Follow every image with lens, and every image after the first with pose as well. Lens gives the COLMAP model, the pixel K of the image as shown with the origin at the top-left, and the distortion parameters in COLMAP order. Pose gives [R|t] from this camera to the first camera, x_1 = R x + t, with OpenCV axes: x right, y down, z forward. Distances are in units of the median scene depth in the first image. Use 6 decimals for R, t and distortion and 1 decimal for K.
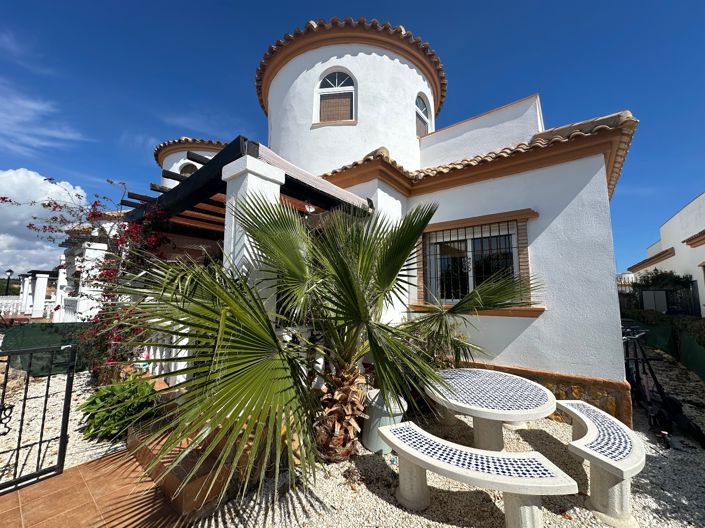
lens RADIAL K [[279.9, 0, 352.5], [0, 279.9, 264.0], [0, 0, 1]] dist [-0.001455, -0.000298]
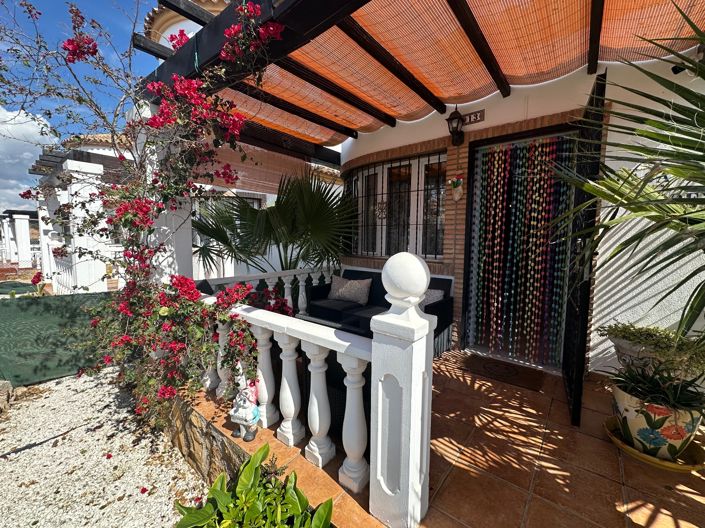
lens RADIAL K [[294.8, 0, 352.5], [0, 294.8, 264.0], [0, 0, 1]] dist [-0.000057, -0.000074]
pose [[0.999969, 0.000173, -0.007914, -0.401433], [0.001402, 0.980087, 0.198563, 0.022034], [0.007791, -0.198568, 0.980056, 0.405240]]
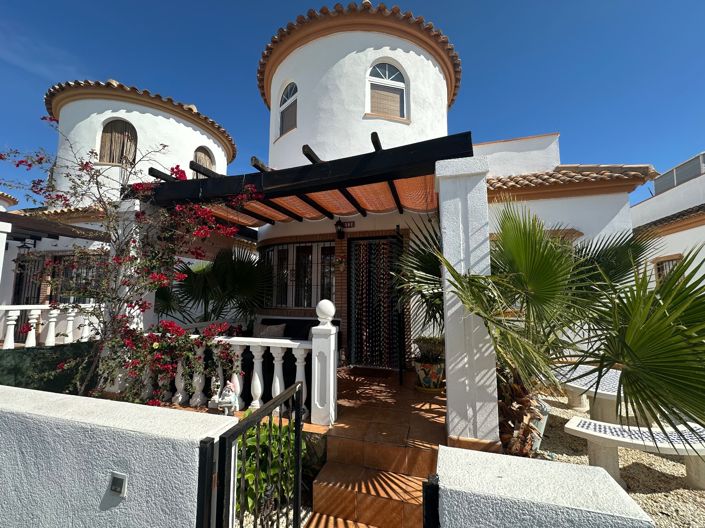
lens RADIAL K [[294.8, 0, 352.5], [0, 294.8, 264.0], [0, 0, 1]] dist [-0.000057, -0.000074]
pose [[0.927839, 0.032250, 0.371585, -0.517155], [-0.034903, 0.999391, 0.000414, -0.008129], [-0.371345, -0.013353, 0.928399, 0.114985]]
